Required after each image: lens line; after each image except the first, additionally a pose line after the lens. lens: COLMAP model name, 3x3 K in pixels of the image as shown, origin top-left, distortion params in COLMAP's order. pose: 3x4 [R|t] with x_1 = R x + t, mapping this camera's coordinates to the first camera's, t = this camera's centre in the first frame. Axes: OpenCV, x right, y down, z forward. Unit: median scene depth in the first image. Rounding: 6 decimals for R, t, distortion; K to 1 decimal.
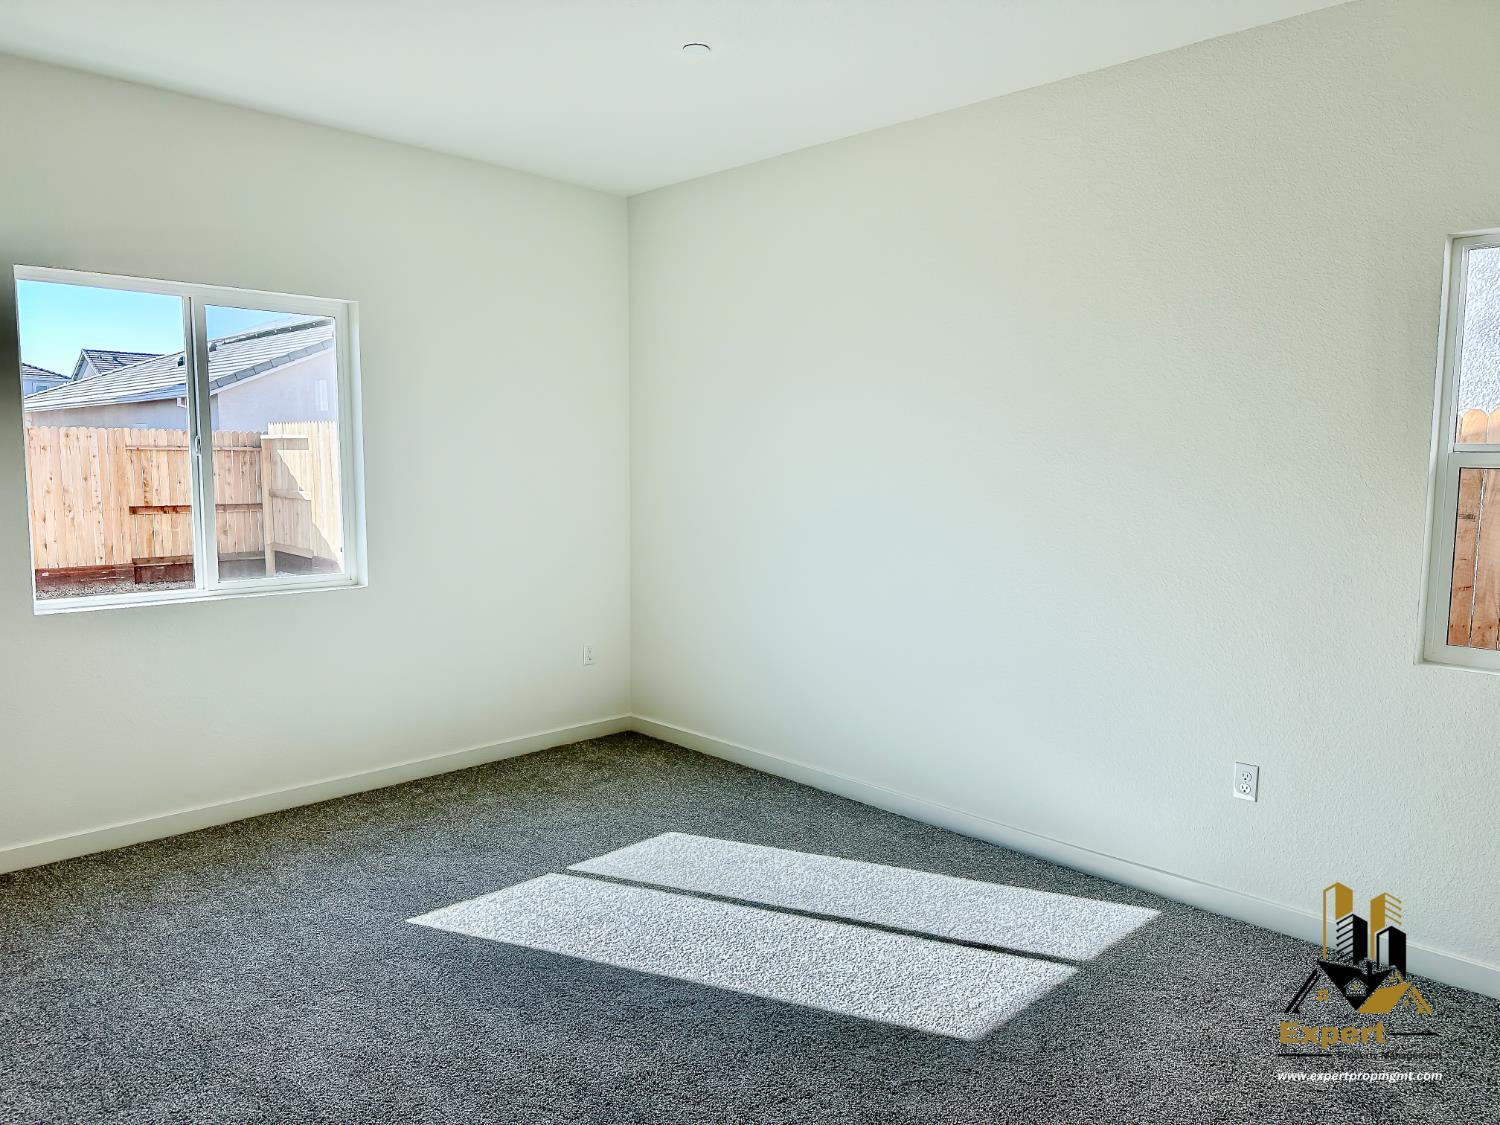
lens RADIAL K [[1043.6, 0, 750.0], [0, 1043.6, 562.5], [0, 0, 1]] dist [0.033755, -0.006953]
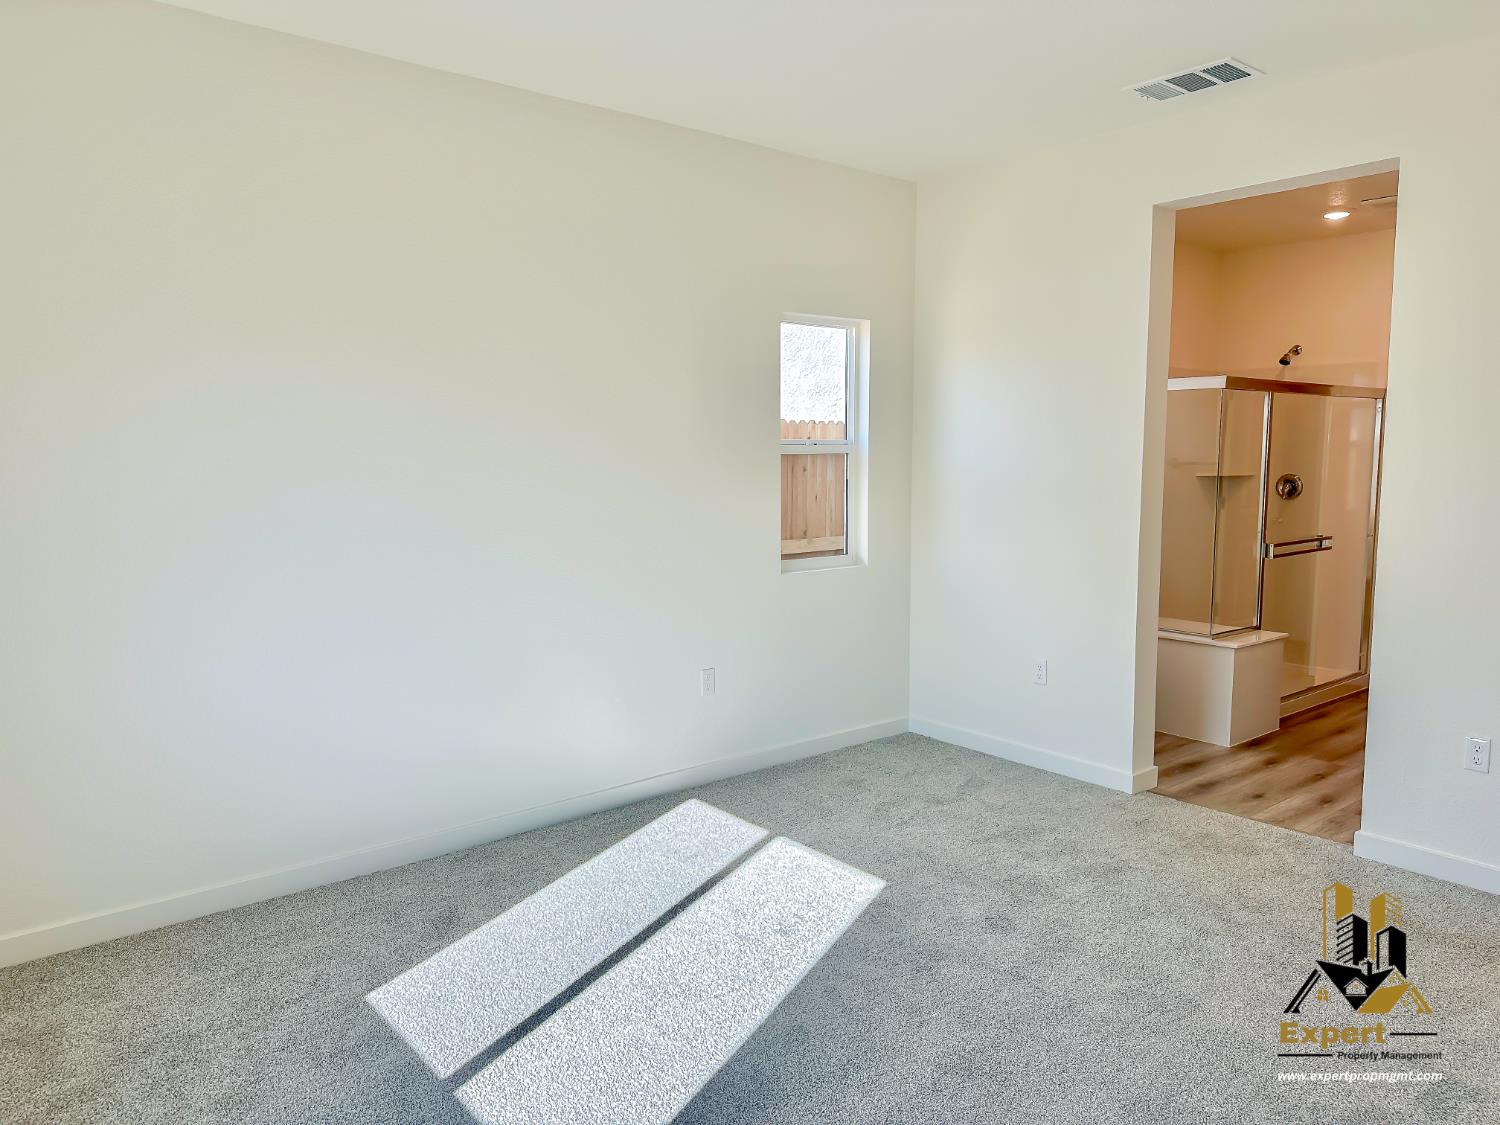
lens RADIAL K [[1043.6, 0, 750.0], [0, 1043.6, 562.5], [0, 0, 1]] dist [0.033755, -0.006953]
pose [[0.089318, -0.121623, 0.988549, -0.966696], [0.100986, 0.988507, 0.112494, -0.105783], [-0.990870, 0.089782, 0.100574, 0.897339]]
